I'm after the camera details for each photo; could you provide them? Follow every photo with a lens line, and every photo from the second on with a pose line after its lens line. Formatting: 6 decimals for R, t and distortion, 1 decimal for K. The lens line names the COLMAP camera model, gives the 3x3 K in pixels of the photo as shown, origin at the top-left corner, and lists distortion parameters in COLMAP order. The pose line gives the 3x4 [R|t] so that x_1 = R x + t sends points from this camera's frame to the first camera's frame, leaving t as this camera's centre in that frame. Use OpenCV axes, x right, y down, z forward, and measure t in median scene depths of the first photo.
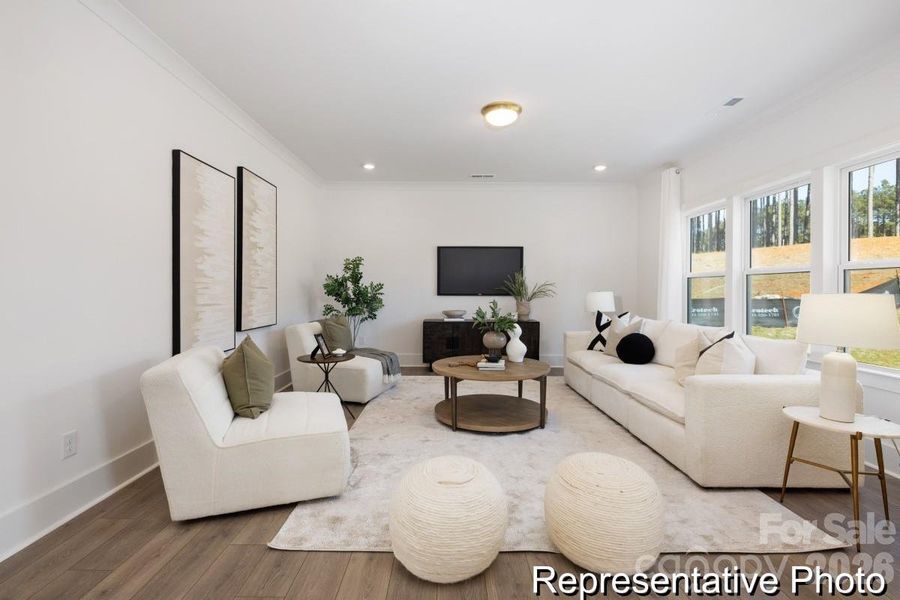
lens RADIAL K [[415.8, 0, 450.0], [0, 415.8, 300.0], [0, 0, 1]] dist [-0.000039, 0.000116]
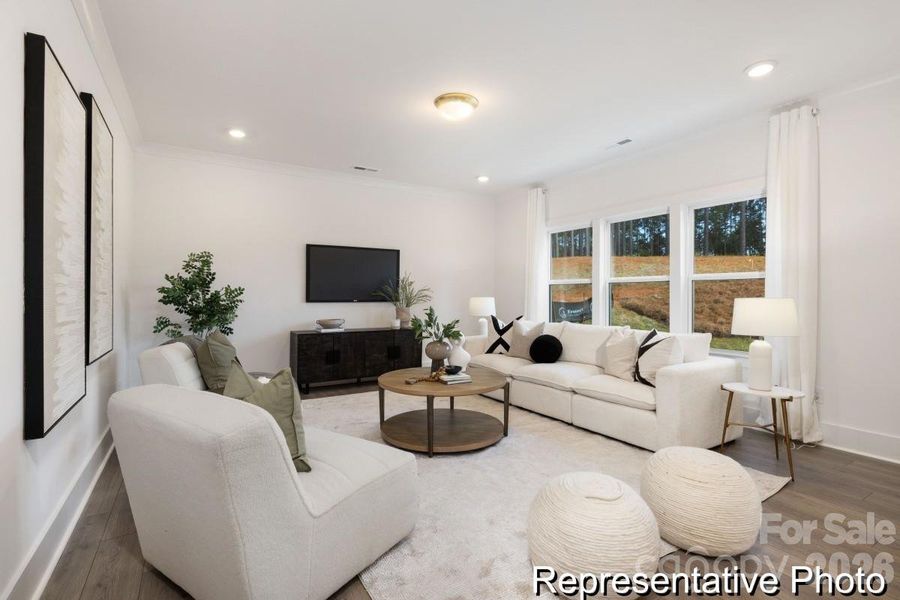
lens RADIAL K [[423.0, 0, 450.0], [0, 423.0, 300.0], [0, 0, 1]] dist [0.003756, 0.000046]
pose [[0.850262, -0.007840, 0.526302, -0.262862], [0.014345, 0.999863, -0.008281, -0.004804], [-0.526165, 0.014591, 0.850257, 0.136254]]
